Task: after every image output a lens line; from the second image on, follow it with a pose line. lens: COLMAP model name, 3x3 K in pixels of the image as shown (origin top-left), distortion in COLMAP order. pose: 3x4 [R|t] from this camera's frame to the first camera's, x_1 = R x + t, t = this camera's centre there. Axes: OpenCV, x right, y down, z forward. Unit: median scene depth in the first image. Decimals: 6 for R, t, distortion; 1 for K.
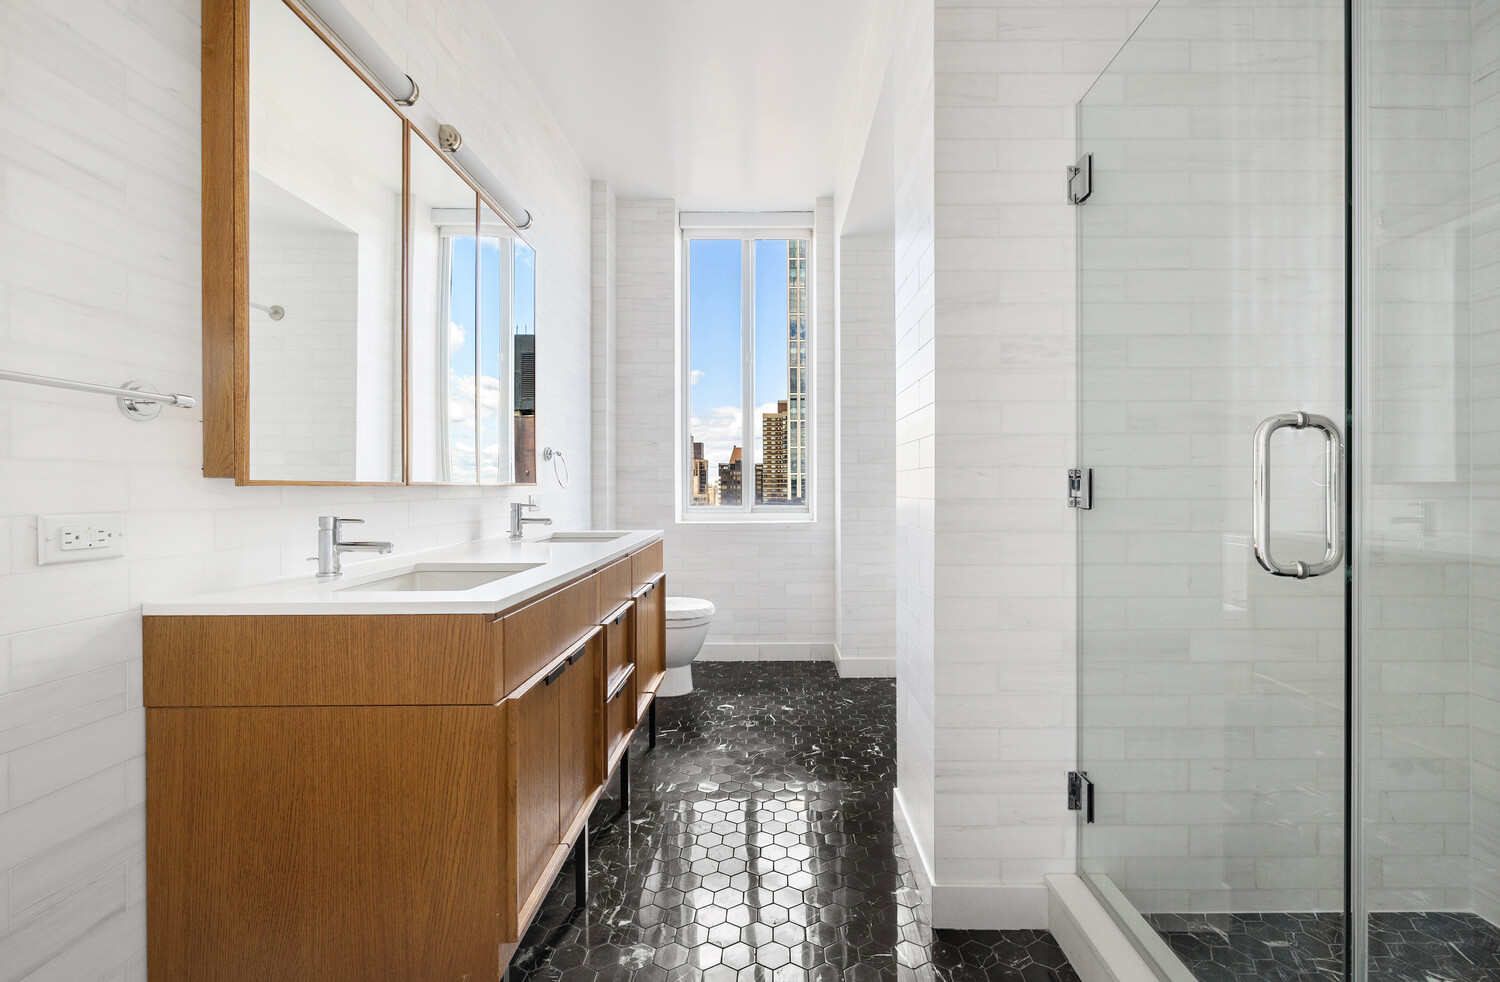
lens RADIAL K [[674.0, 0, 761.3], [0, 674.0, 491.1], [0, 0, 1]] dist [-0.002583, 0.000298]
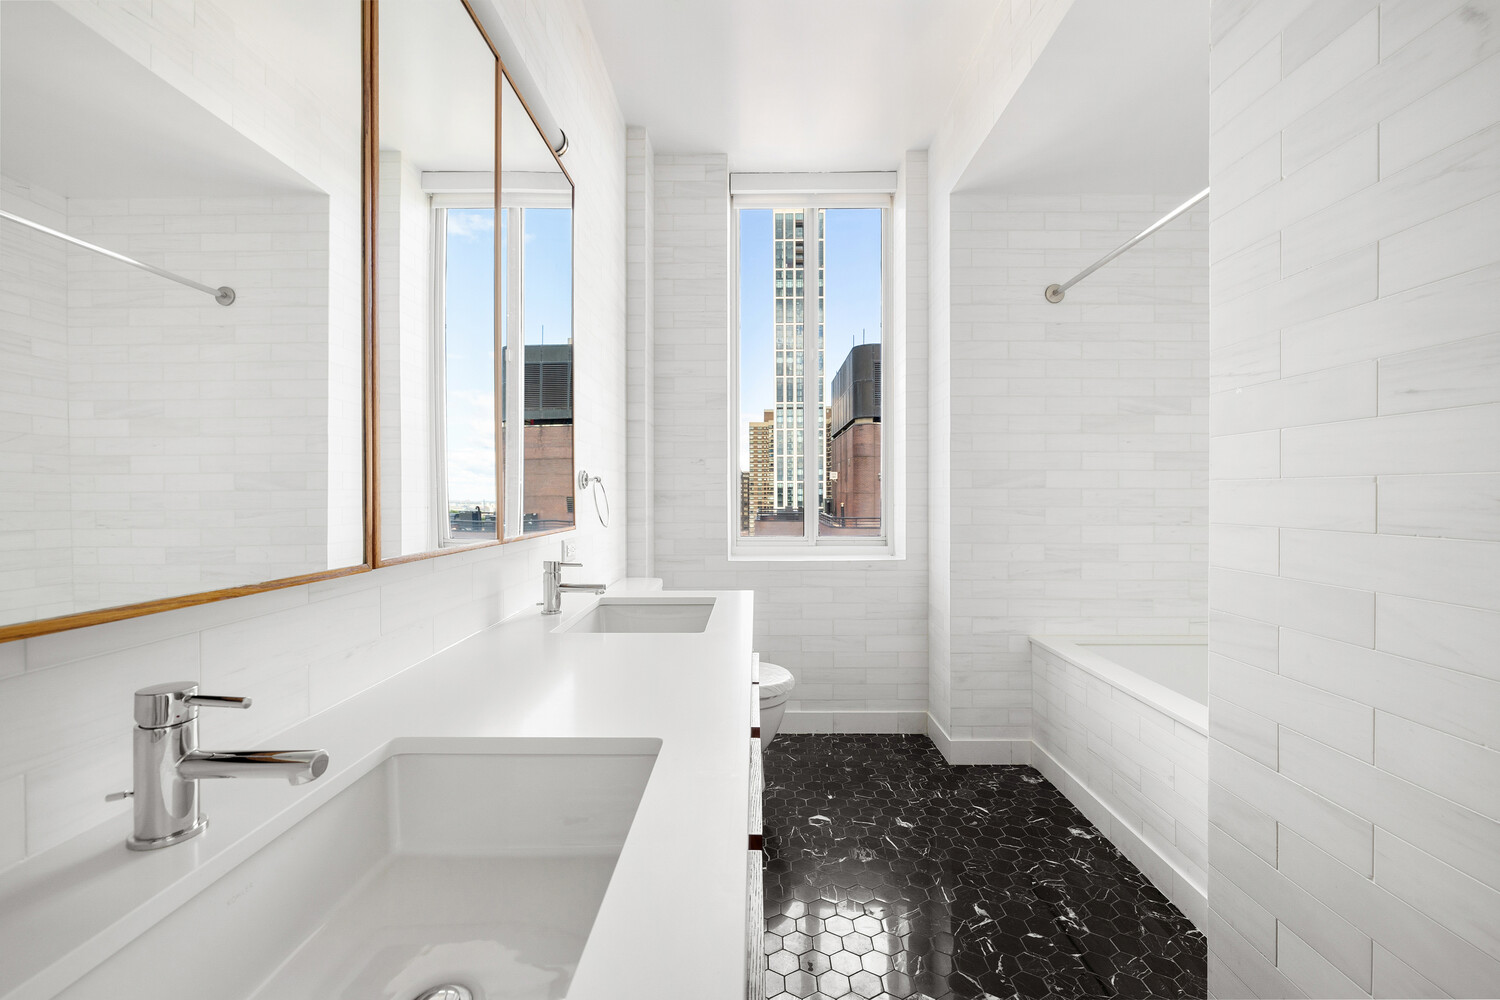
lens RADIAL K [[665.8, 0, 741.5], [0, 665.8, 498.1], [0, 0, 1]] dist [0.009027, -0.000335]
pose [[0.999946, -0.001326, -0.010310, -0.110723], [0.001308, 0.999998, -0.001772, -0.027079], [0.010312, 0.001758, 0.999945, 0.226367]]
